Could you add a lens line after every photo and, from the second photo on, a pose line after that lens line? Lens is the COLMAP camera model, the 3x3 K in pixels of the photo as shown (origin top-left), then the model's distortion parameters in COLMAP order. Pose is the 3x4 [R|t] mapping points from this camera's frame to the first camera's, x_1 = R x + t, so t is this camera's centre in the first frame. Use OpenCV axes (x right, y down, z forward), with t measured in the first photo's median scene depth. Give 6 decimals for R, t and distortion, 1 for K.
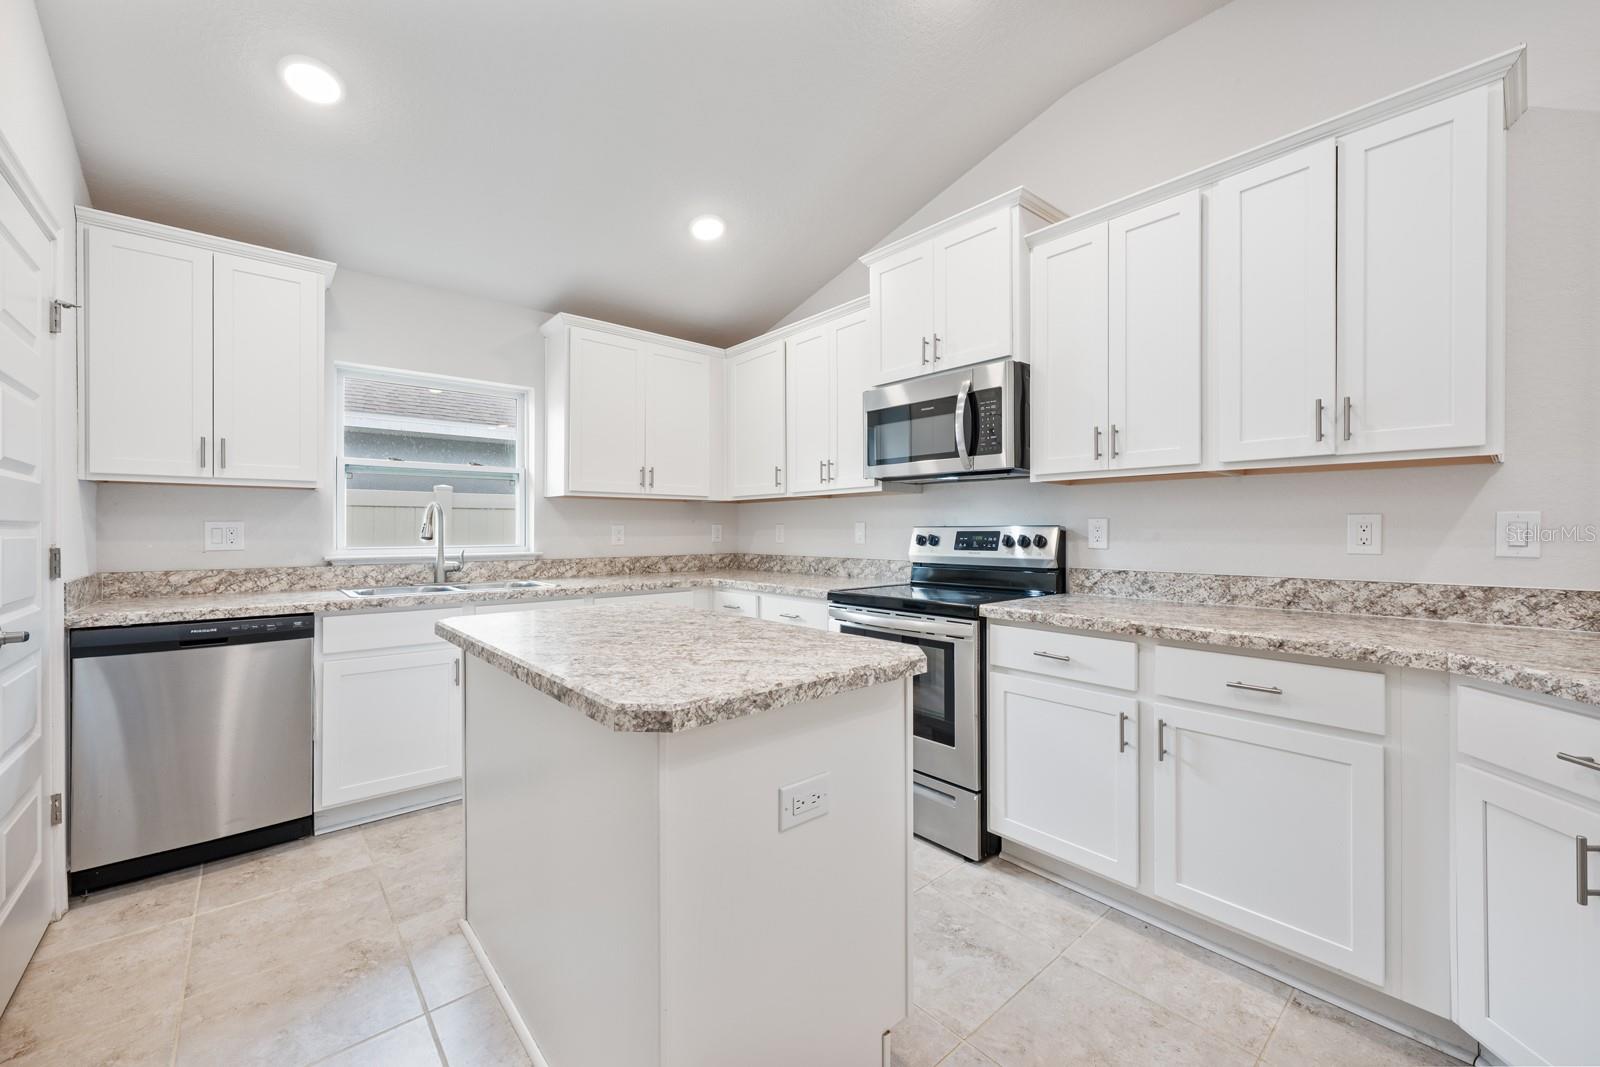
lens RADIAL K [[630.6, 0, 799.2], [0, 630.6, 533.0], [0, 0, 1]] dist [0.001187, -0.000141]
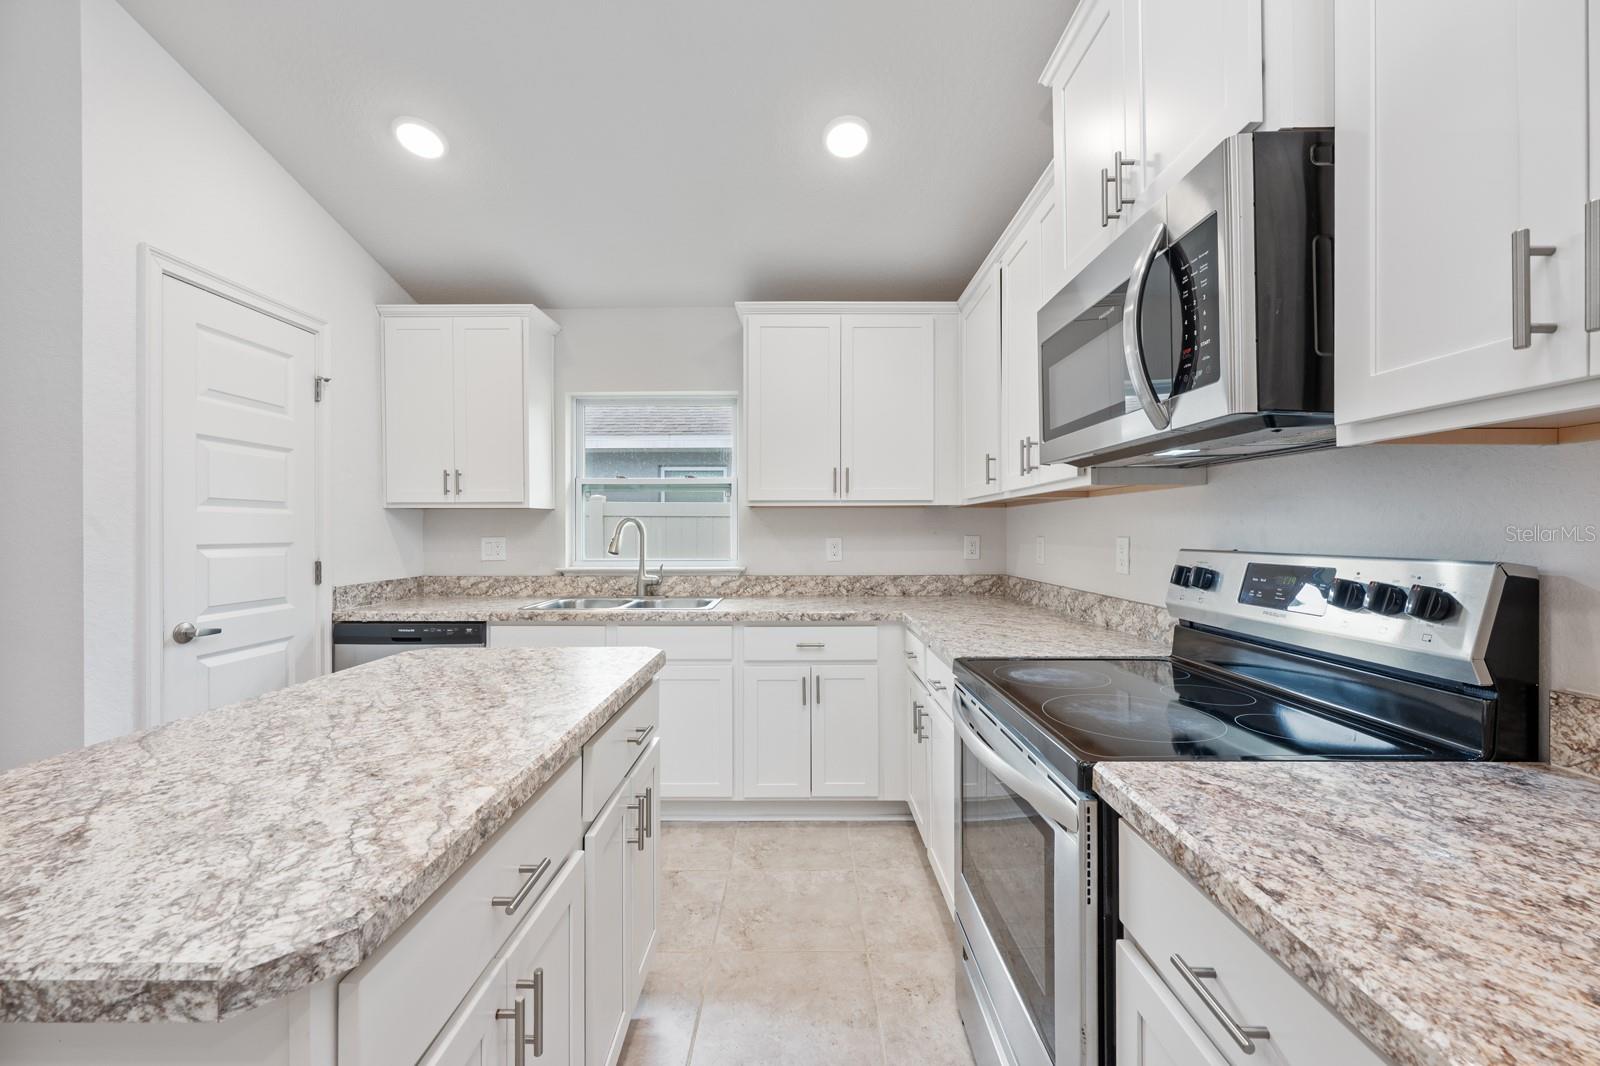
lens RADIAL K [[630.6, 0, 799.2], [0, 630.6, 532.5], [0, 0, 1]] dist [0.001187, -0.000141]
pose [[0.753910, 0.000712, -0.656977, 0.308938], [-0.001392, 0.999999, -0.000514, -0.024769], [0.656976, 0.001302, 0.753911, 0.429504]]
